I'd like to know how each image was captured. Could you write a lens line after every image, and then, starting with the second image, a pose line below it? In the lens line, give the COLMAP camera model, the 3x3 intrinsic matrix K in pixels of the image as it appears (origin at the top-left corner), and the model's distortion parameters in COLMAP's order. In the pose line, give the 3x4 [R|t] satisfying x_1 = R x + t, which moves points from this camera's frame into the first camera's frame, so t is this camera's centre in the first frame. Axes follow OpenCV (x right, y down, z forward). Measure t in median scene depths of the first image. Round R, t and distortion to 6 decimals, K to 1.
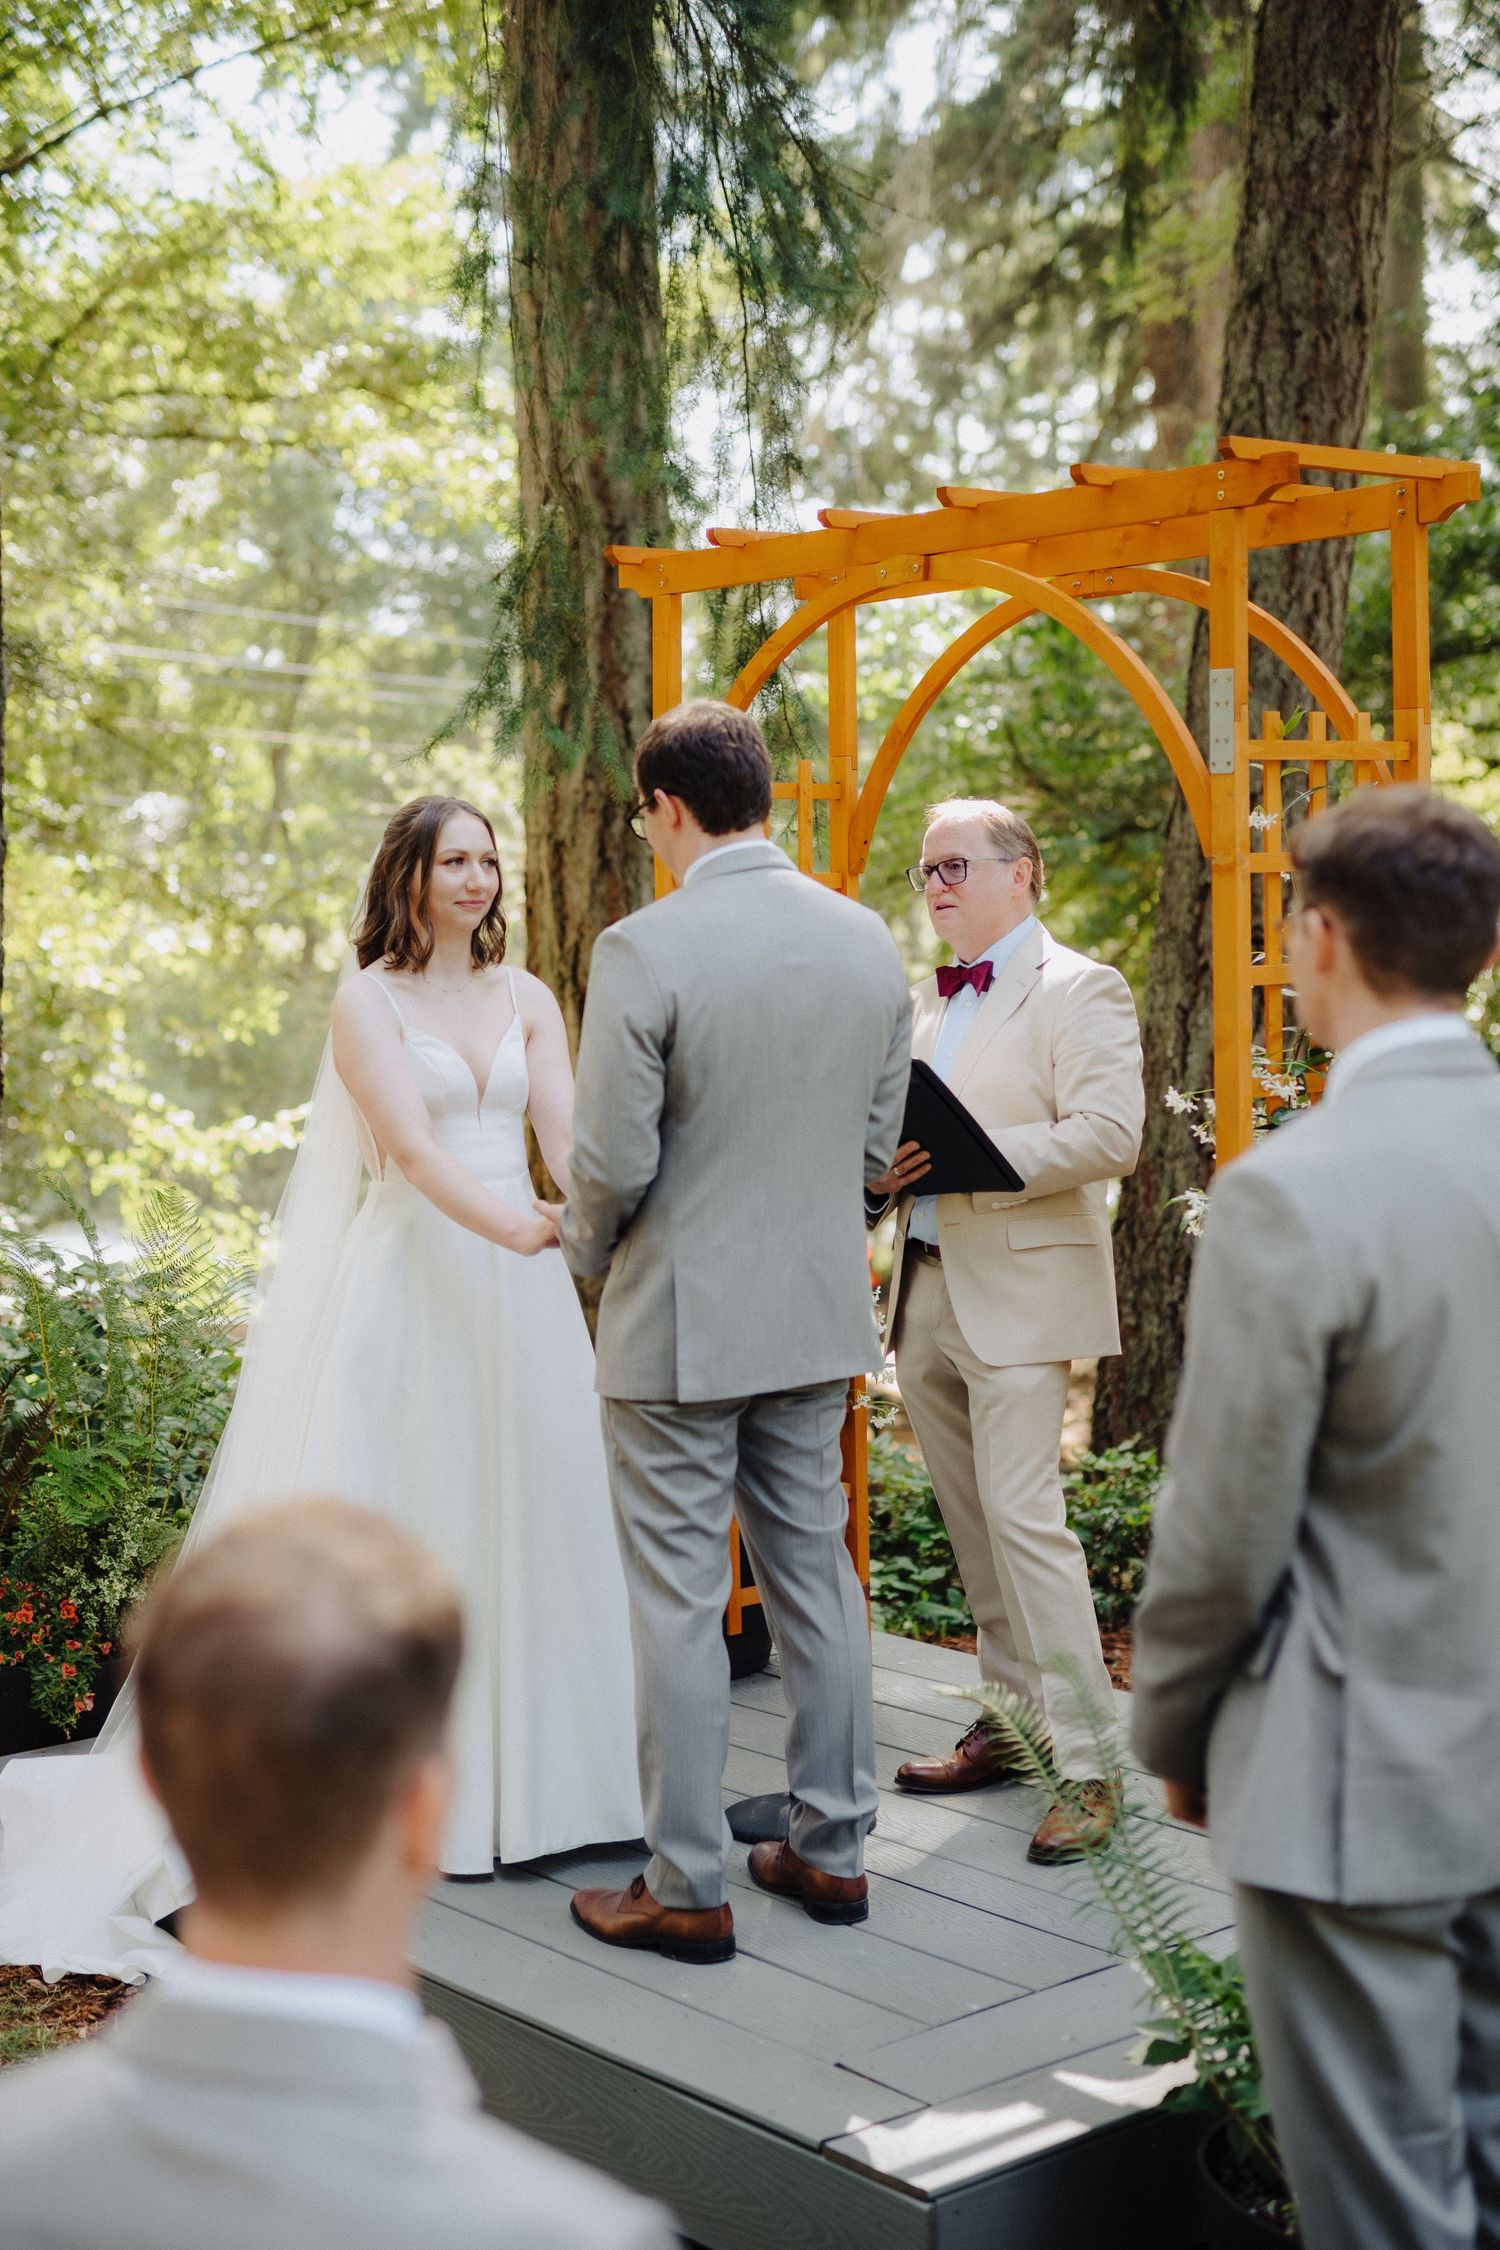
lens RADIAL K [[3114.3, 0, 740.5], [0, 3114.3, 1130.5], [0, 0, 1]] dist [0.046915, 0.000000]
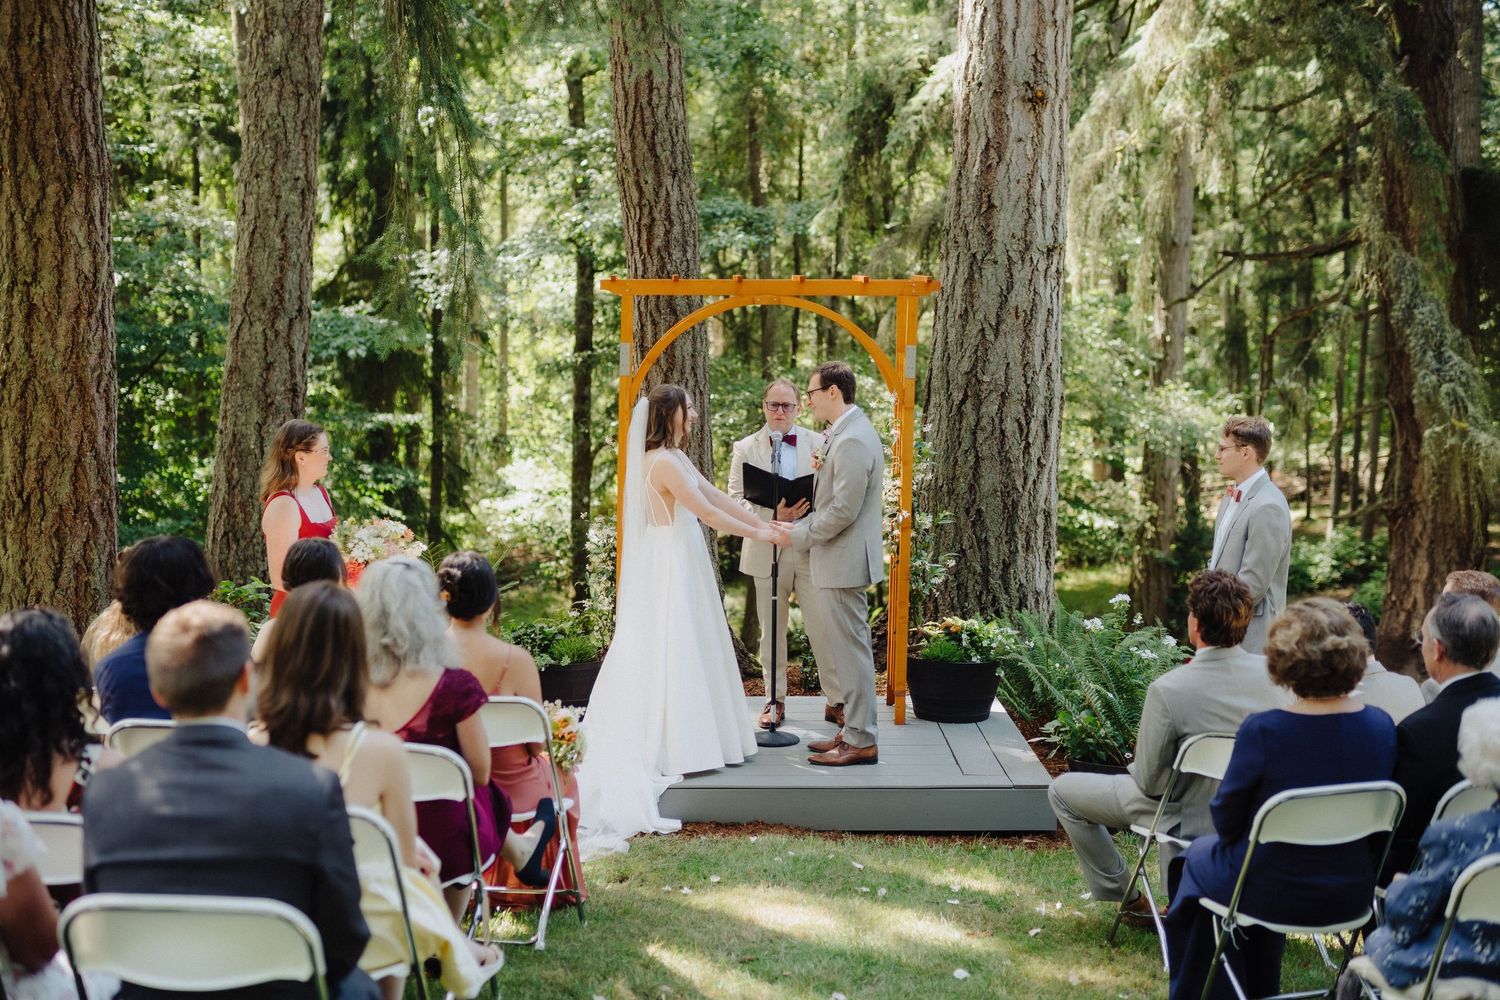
lens RADIAL K [[2076.2, 0, 755.1], [0, 2076.2, 496.4], [0, 0, 1]] dist [0.046915, 0.000000]
pose [[0.609400, -0.063130, 0.790346, -0.748128], [0.037997, 0.998005, 0.050419, -0.049310], [-0.791952, -0.000695, 0.610583, -0.075163]]
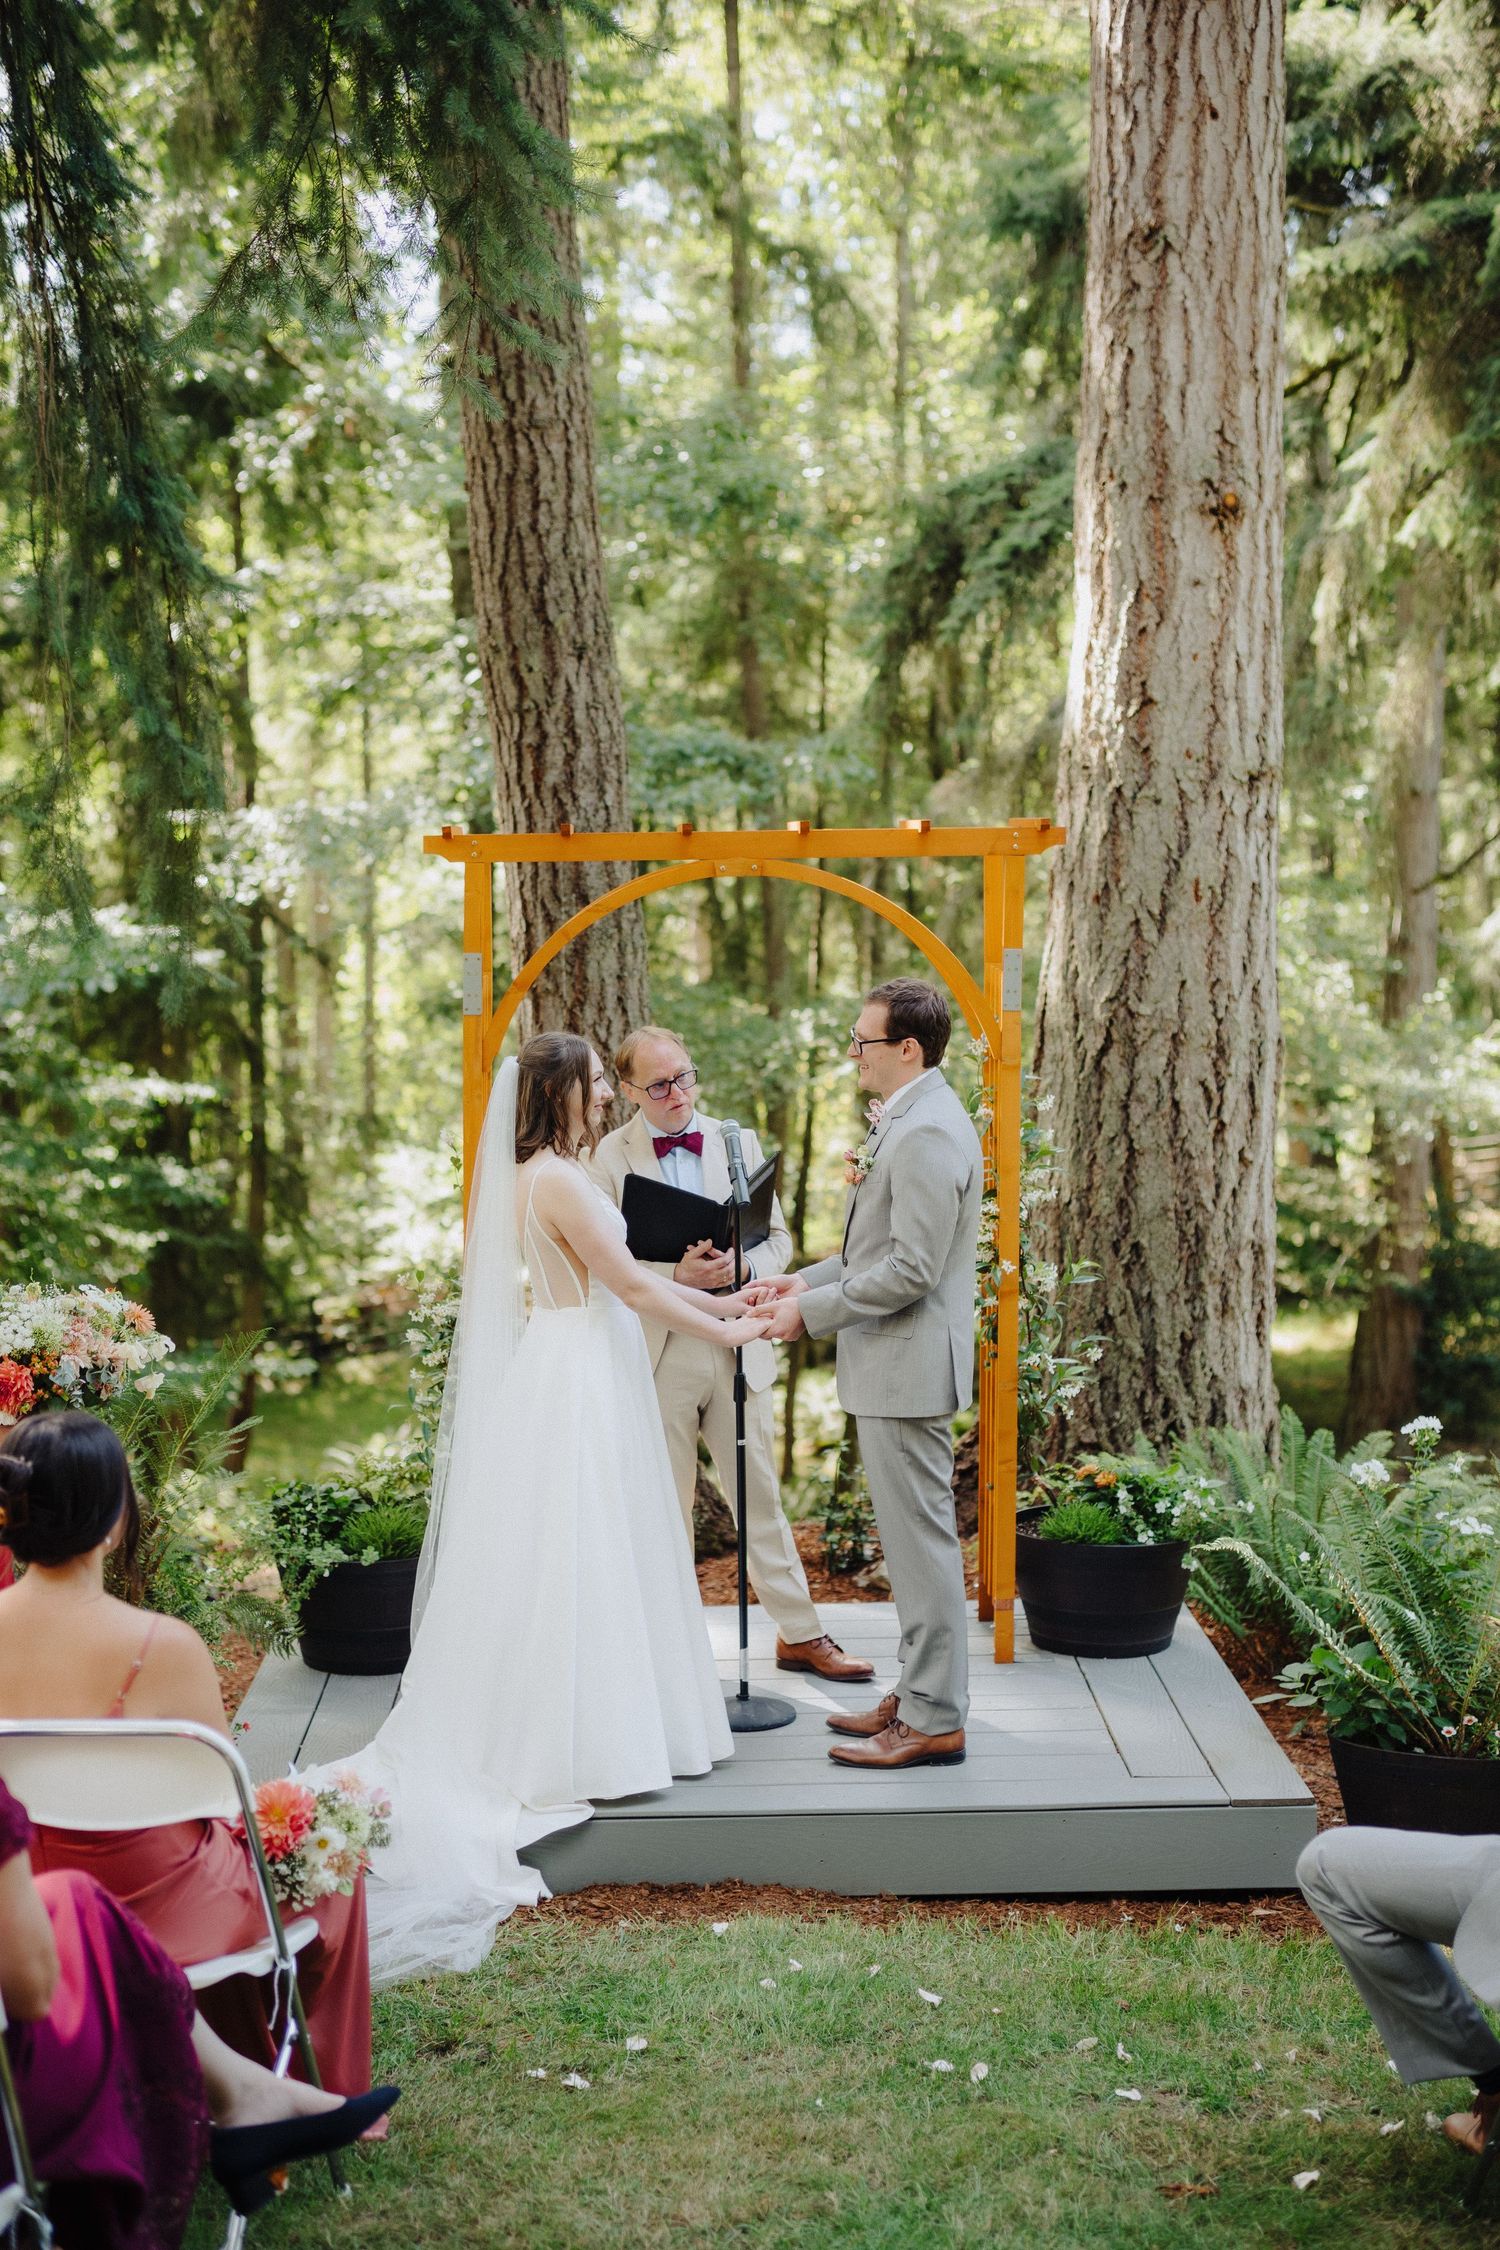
lens RADIAL K [[3114.3, 0, 758.3], [0, 3114.3, 1140.1], [0, 0, 1]] dist [0.046915, 0.000000]
pose [[0.611065, -0.060033, 0.789301, -0.582277], [0.055322, 0.997921, 0.033071, -0.049699], [-0.789645, 0.023457, 0.613115, 0.037699]]
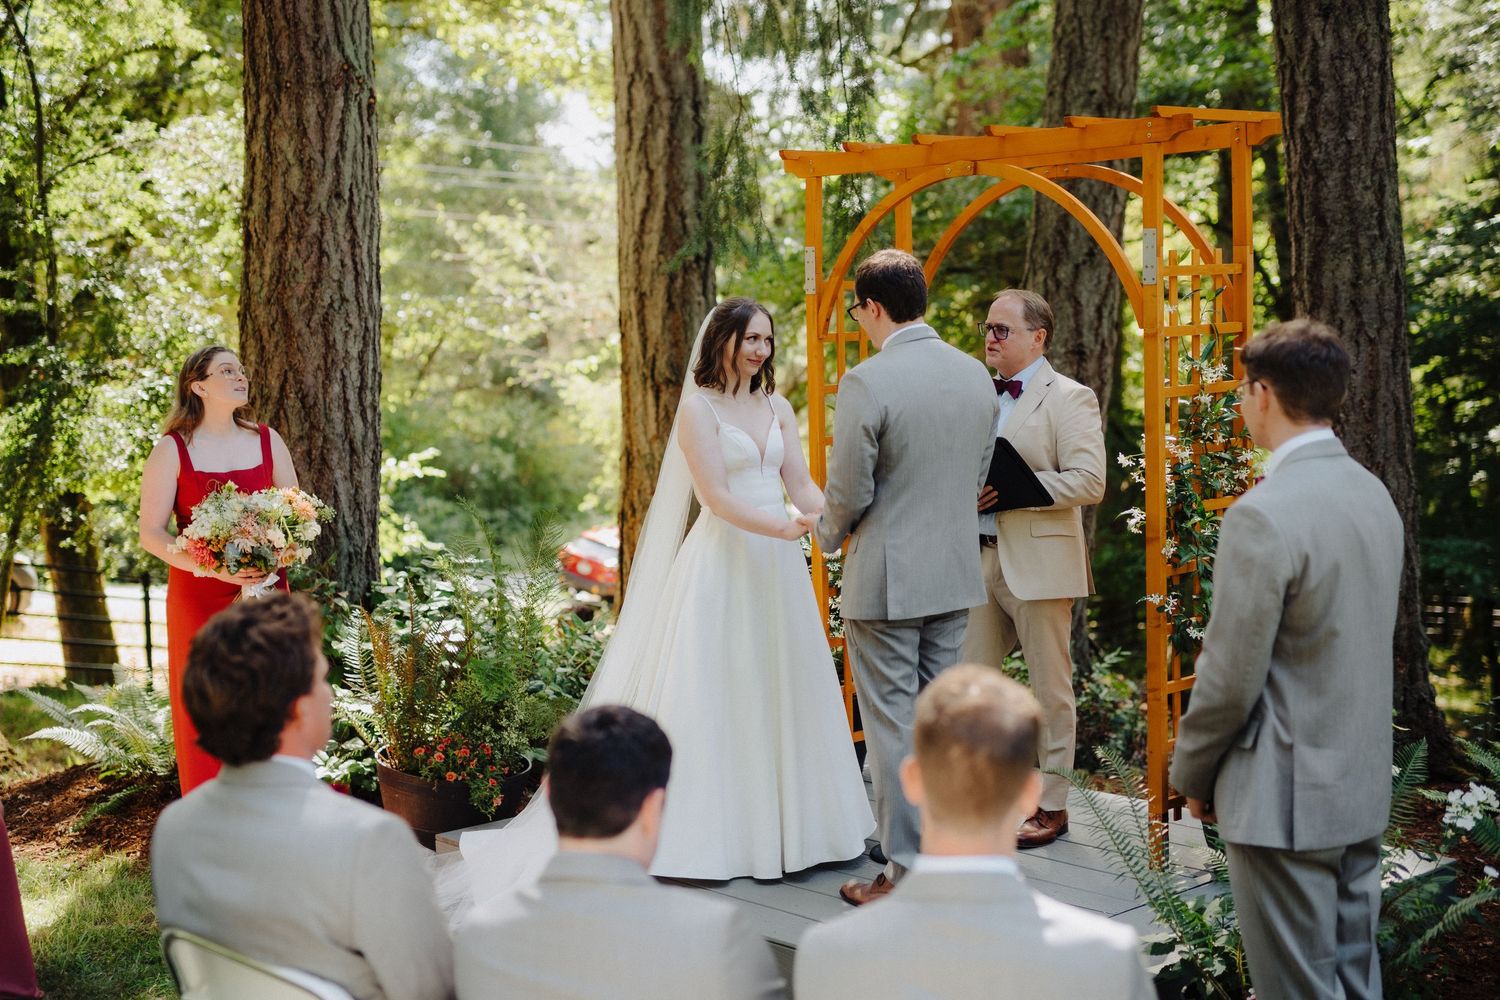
lens RADIAL K [[2076.2, 0, 740.2], [0, 2076.2, 499.1], [0, 0, 1]] dist [0.046915, 0.000000]
pose [[0.998944, -0.013794, 0.043816, -0.067591], [0.012952, 0.999727, 0.019450, -0.006215], [-0.044072, -0.018862, 0.998850, -0.108172]]
